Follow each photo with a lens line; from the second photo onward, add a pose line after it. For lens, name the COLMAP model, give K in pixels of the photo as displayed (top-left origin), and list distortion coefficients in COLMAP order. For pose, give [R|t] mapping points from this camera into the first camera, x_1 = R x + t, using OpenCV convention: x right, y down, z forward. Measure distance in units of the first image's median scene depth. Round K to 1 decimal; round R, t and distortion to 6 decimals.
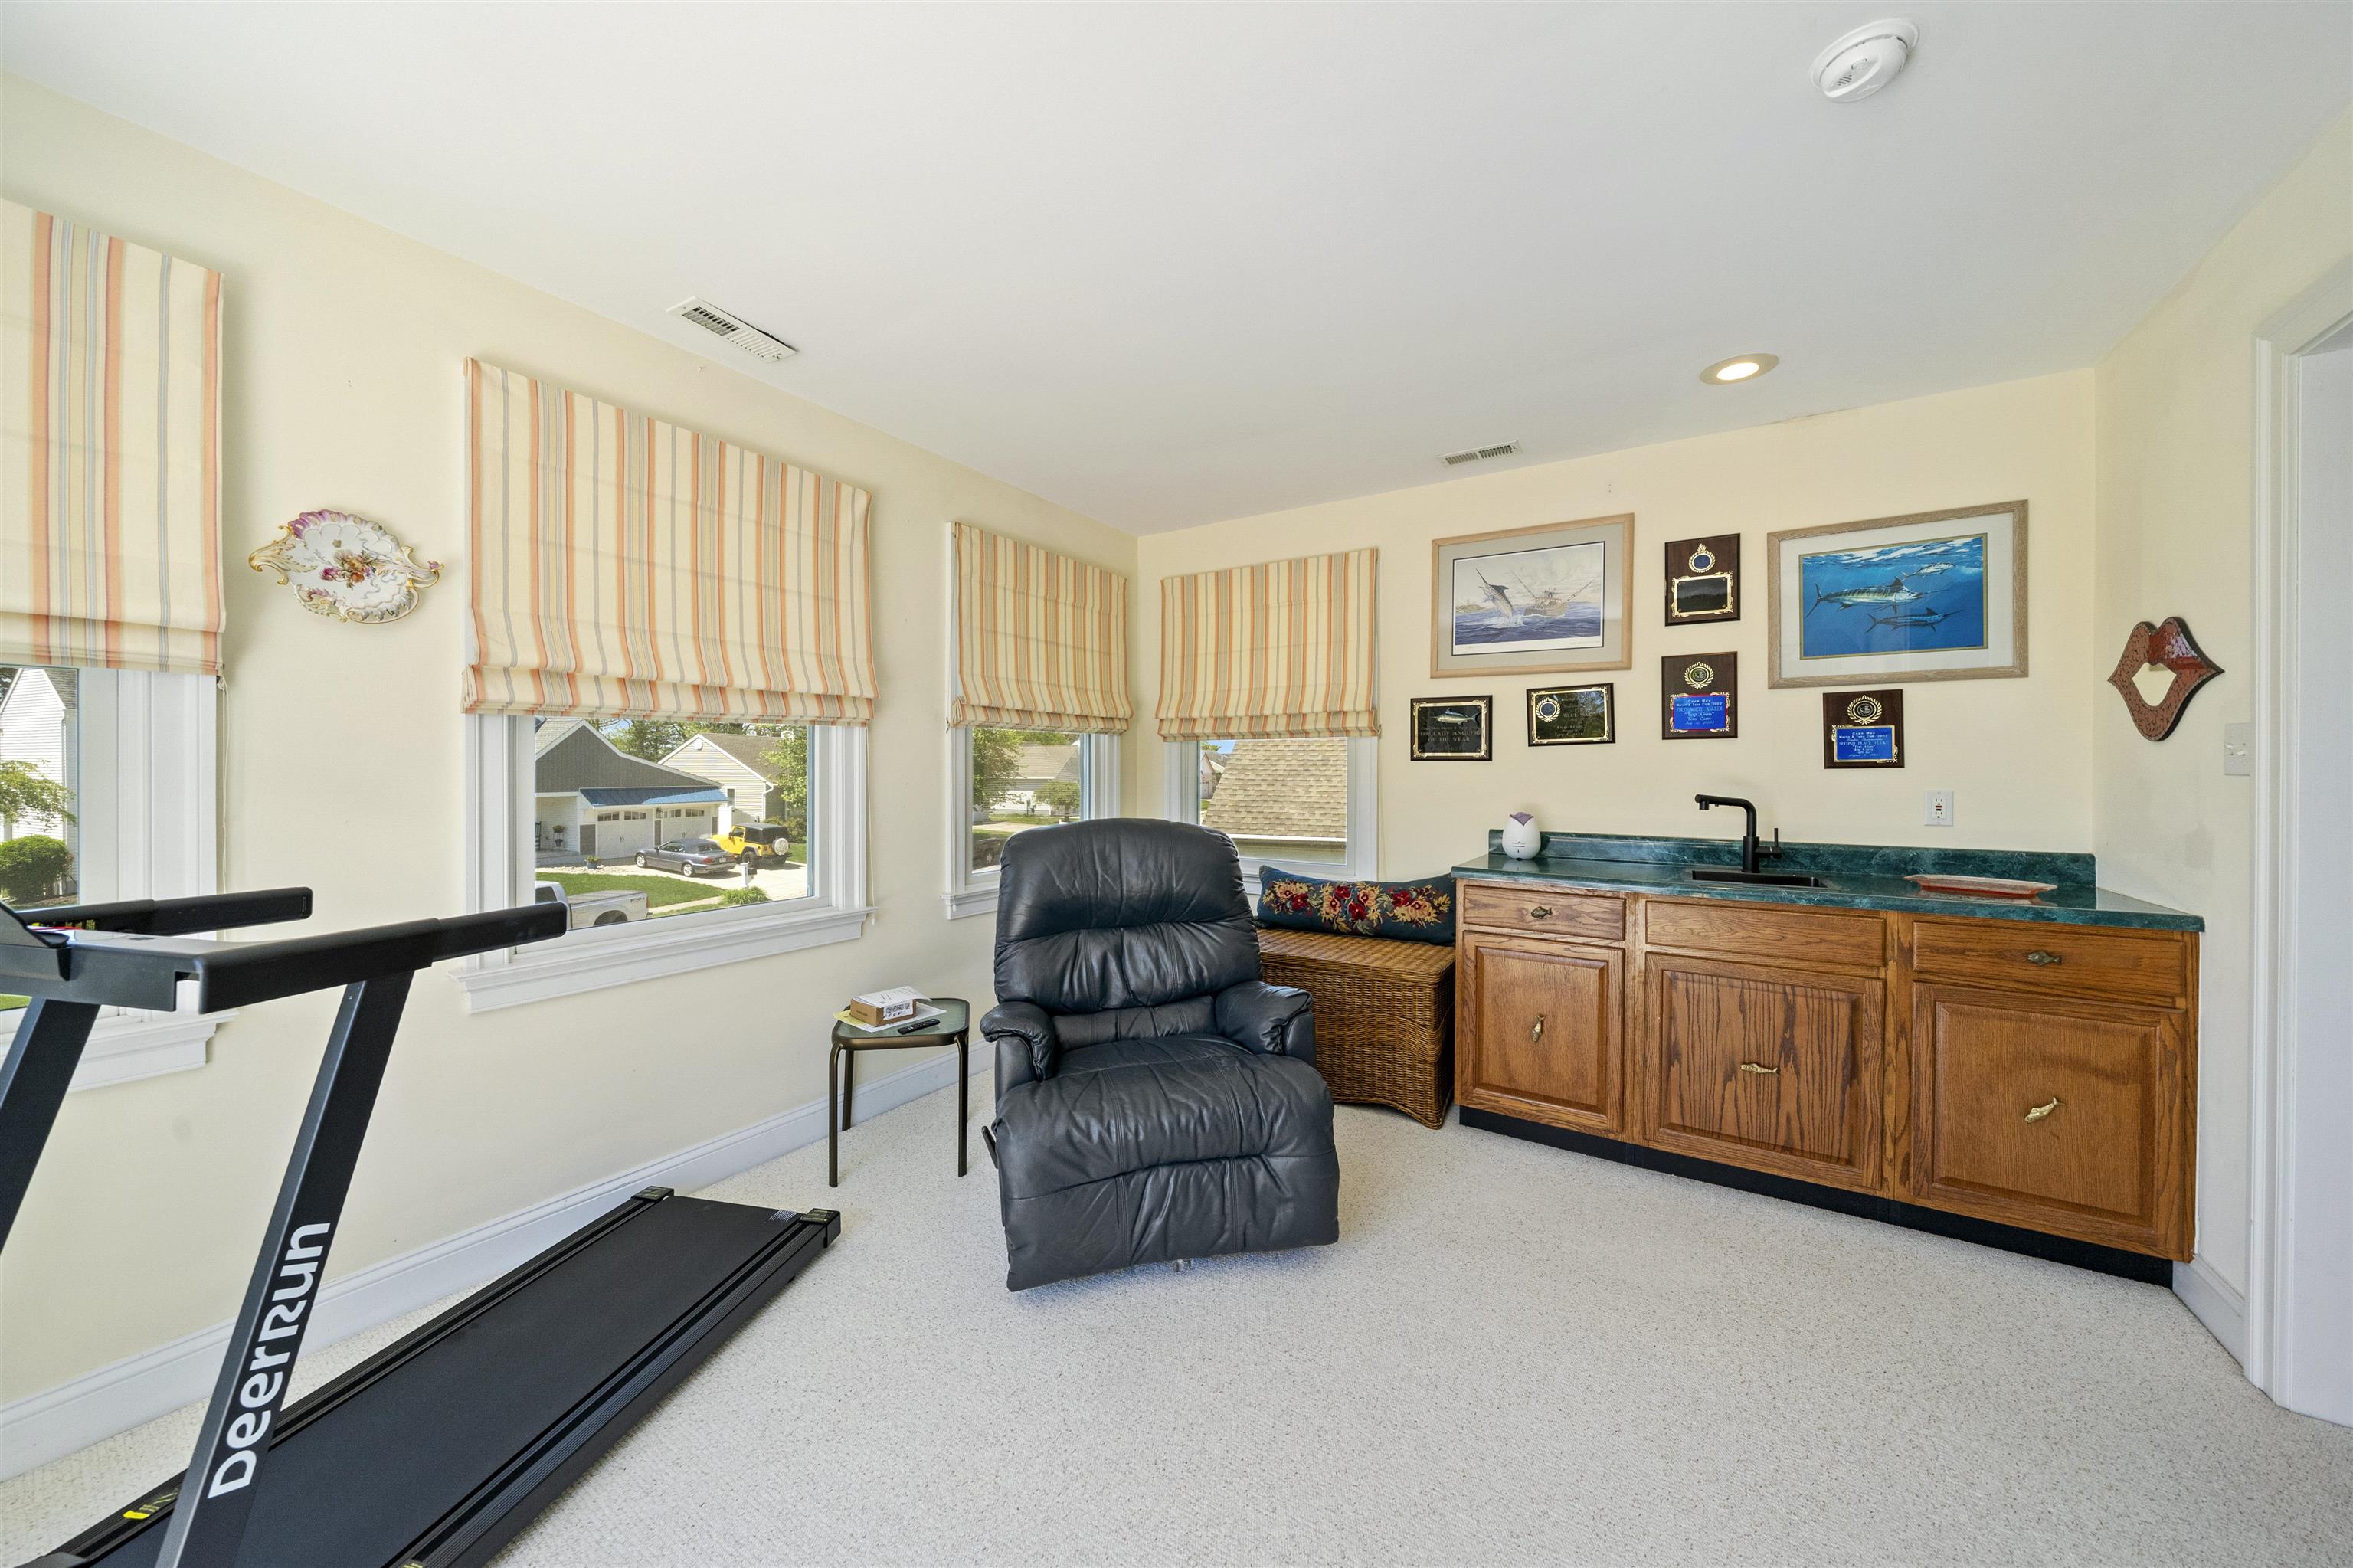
lens RADIAL K [[823.3, 0, 1179.5], [0, 823.3, 765.1], [0, 0, 1]] dist [0.000228, 0.000010]
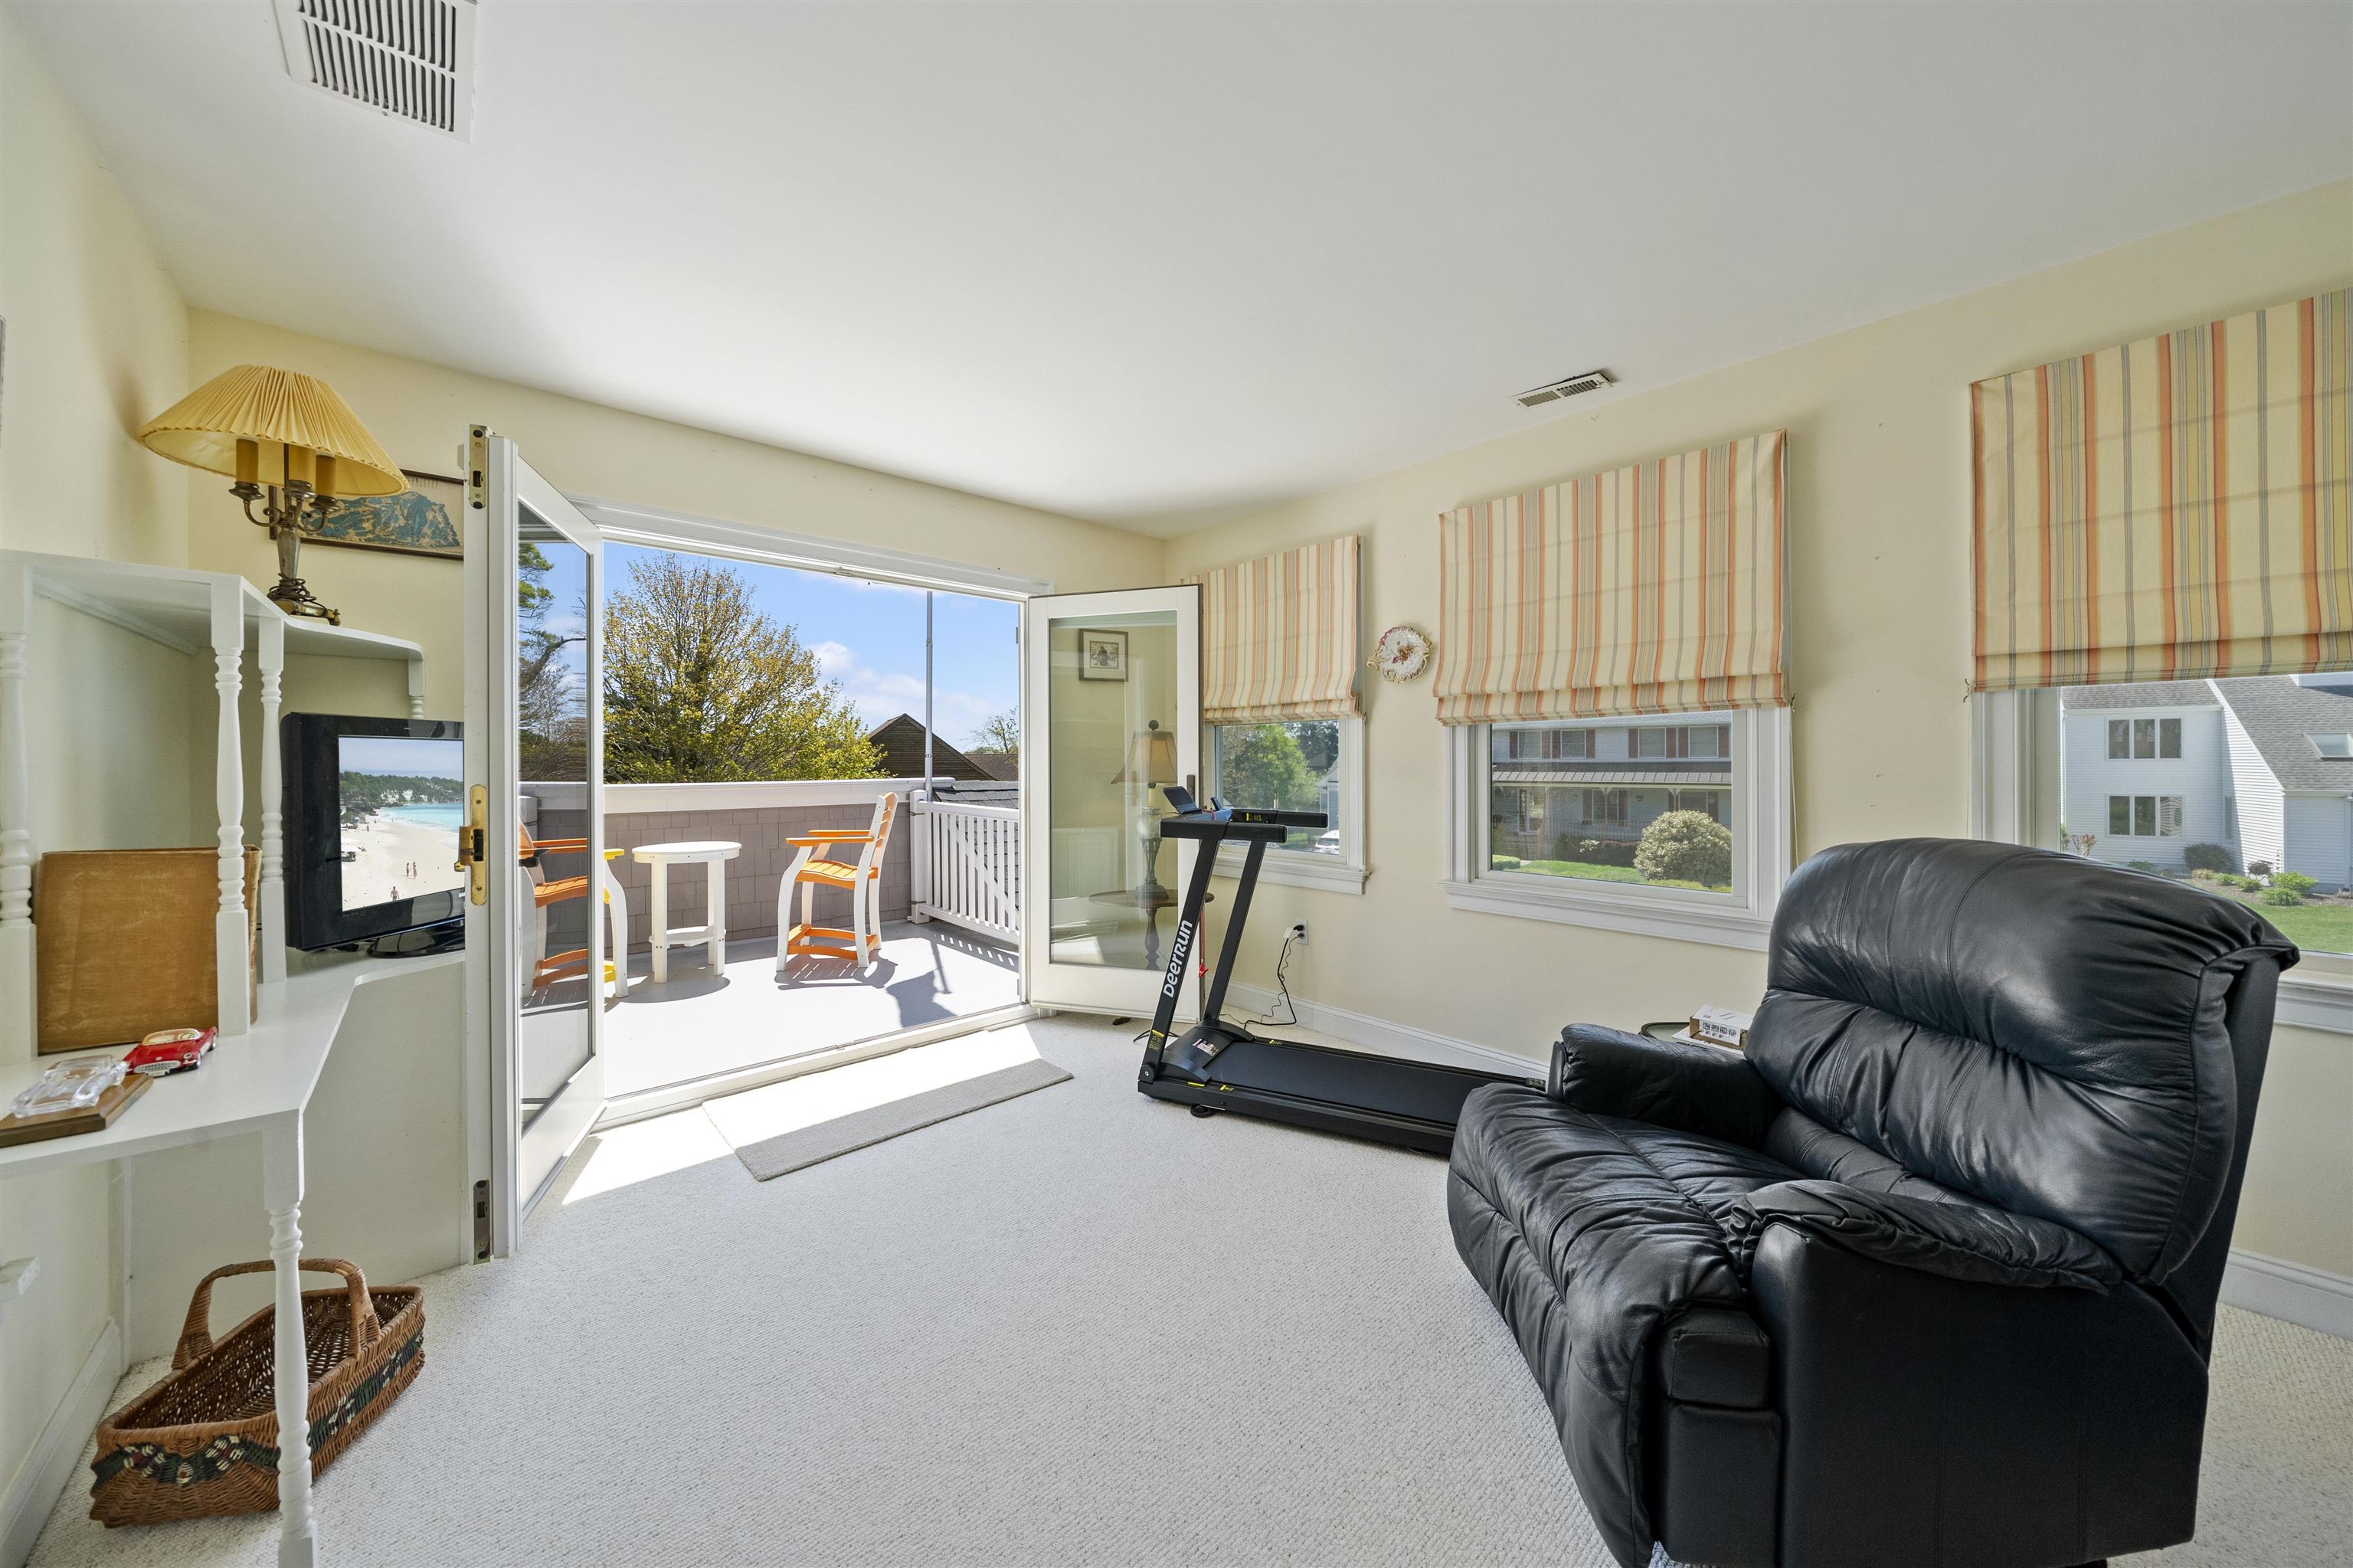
lens RADIAL K [[823.3, 0, 1179.5], [0, 823.3, 765.1], [0, 0, 1]] dist [0.000228, 0.000010]
pose [[-0.267285, -0.005009, -0.963604, 0.797238], [0.001302, 0.999984, -0.005559, 0.022204], [0.963617, -0.002740, -0.267274, 0.837679]]
